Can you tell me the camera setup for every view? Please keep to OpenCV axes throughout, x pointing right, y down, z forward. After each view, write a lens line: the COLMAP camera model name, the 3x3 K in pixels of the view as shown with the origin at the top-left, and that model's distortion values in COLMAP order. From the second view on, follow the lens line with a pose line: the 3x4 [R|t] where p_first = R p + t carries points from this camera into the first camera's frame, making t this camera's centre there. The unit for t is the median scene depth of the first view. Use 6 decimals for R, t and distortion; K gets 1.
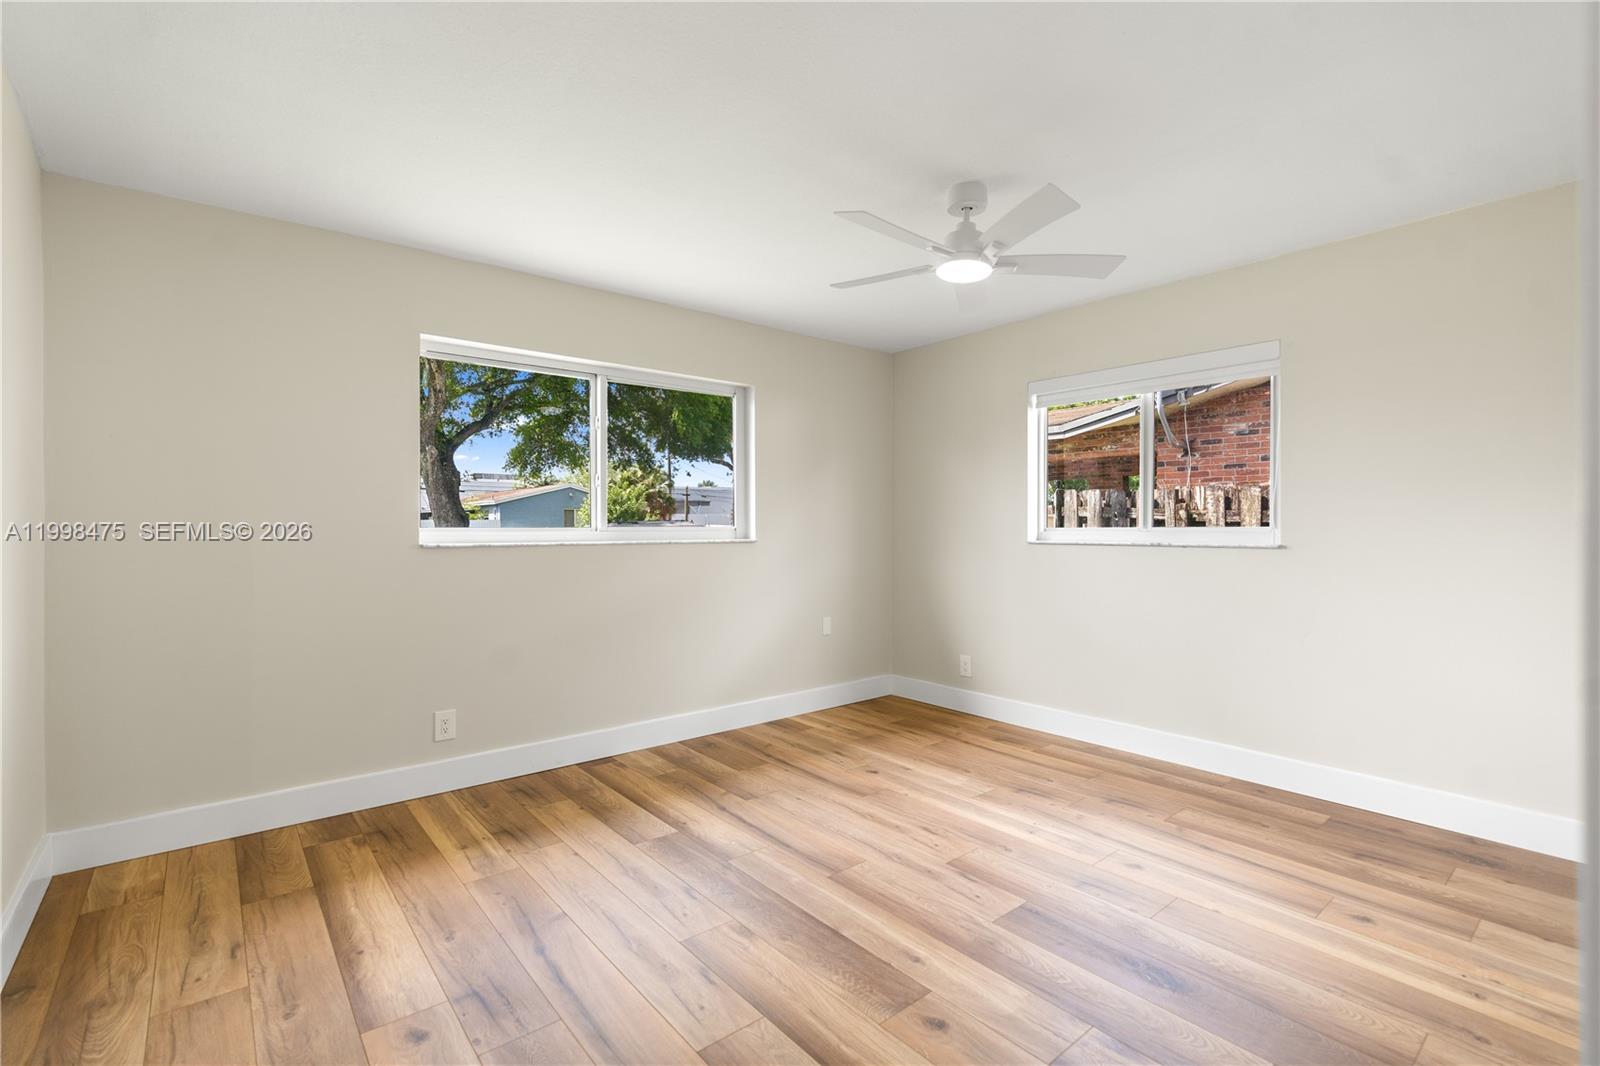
lens RADIAL K [[727.0, 0, 799.0], [0, 727.0, 526.4], [0, 0, 1]] dist [-0.011183, 0.004661]
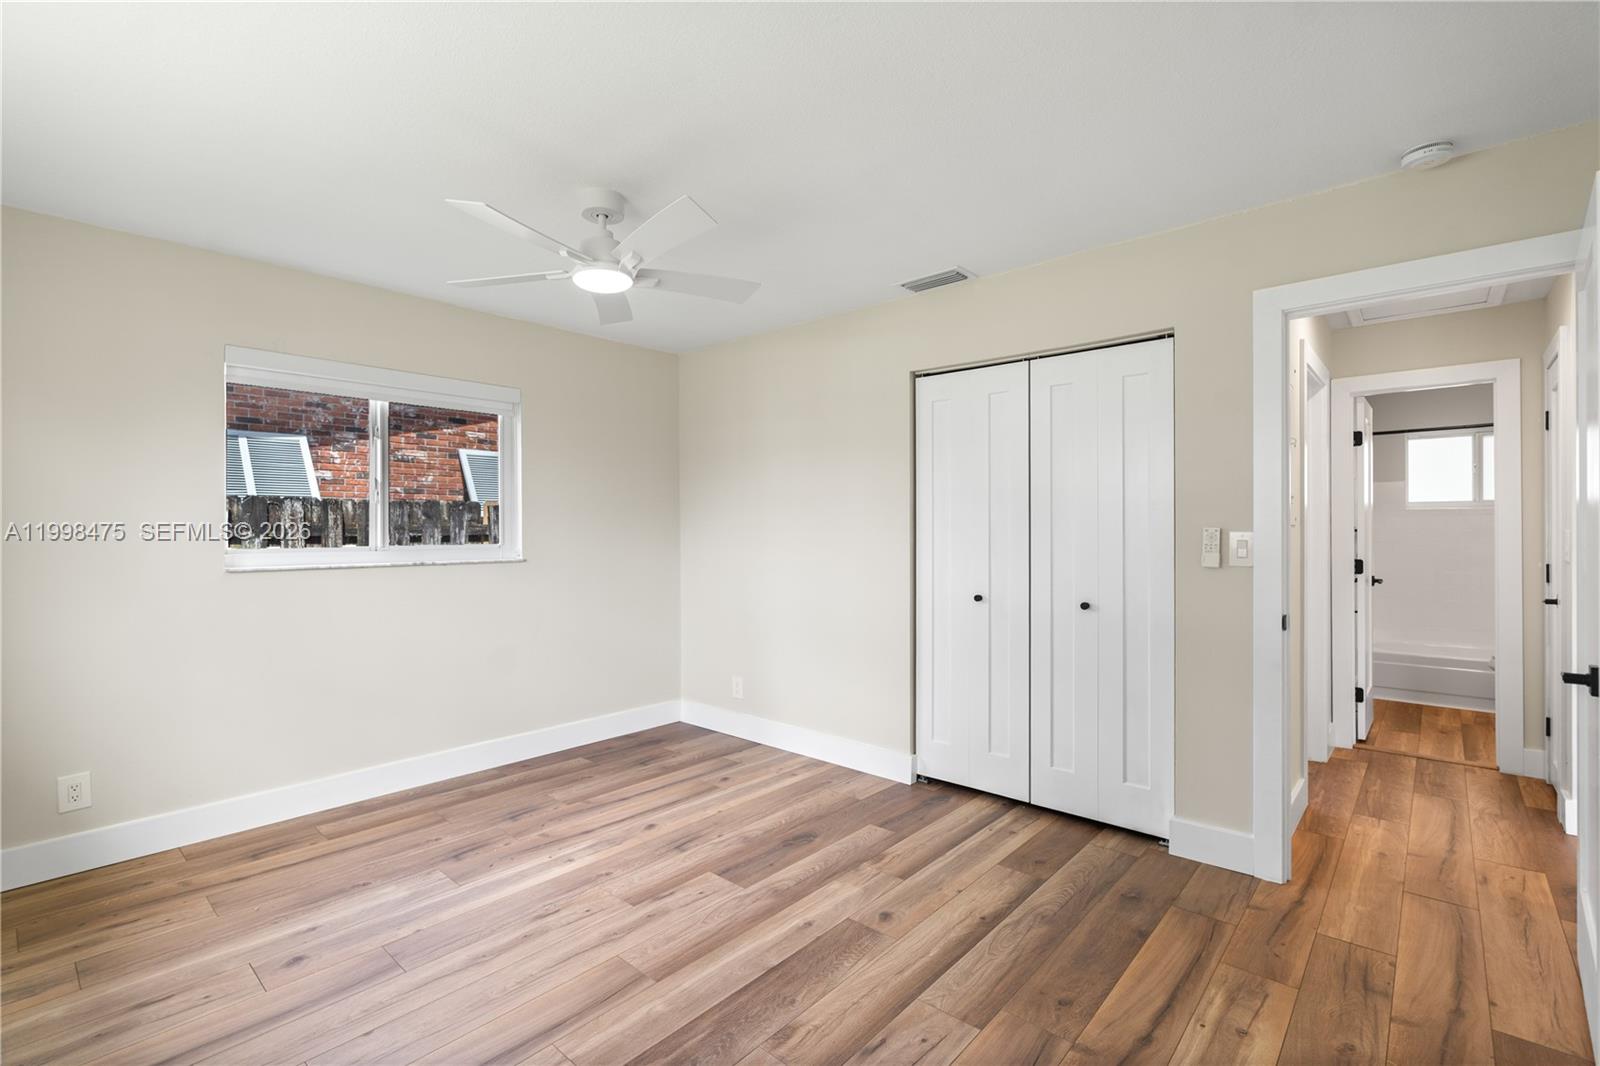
lens RADIAL K [[727.0, 0, 799.0], [0, 727.0, 526.4], [0, 0, 1]] dist [-0.011183, 0.004661]
pose [[-0.158299, 0.002999, 0.987387, -0.665298], [0.001139, 0.999995, -0.002854, -0.026645], [-0.987391, 0.000673, -0.158302, 0.805148]]
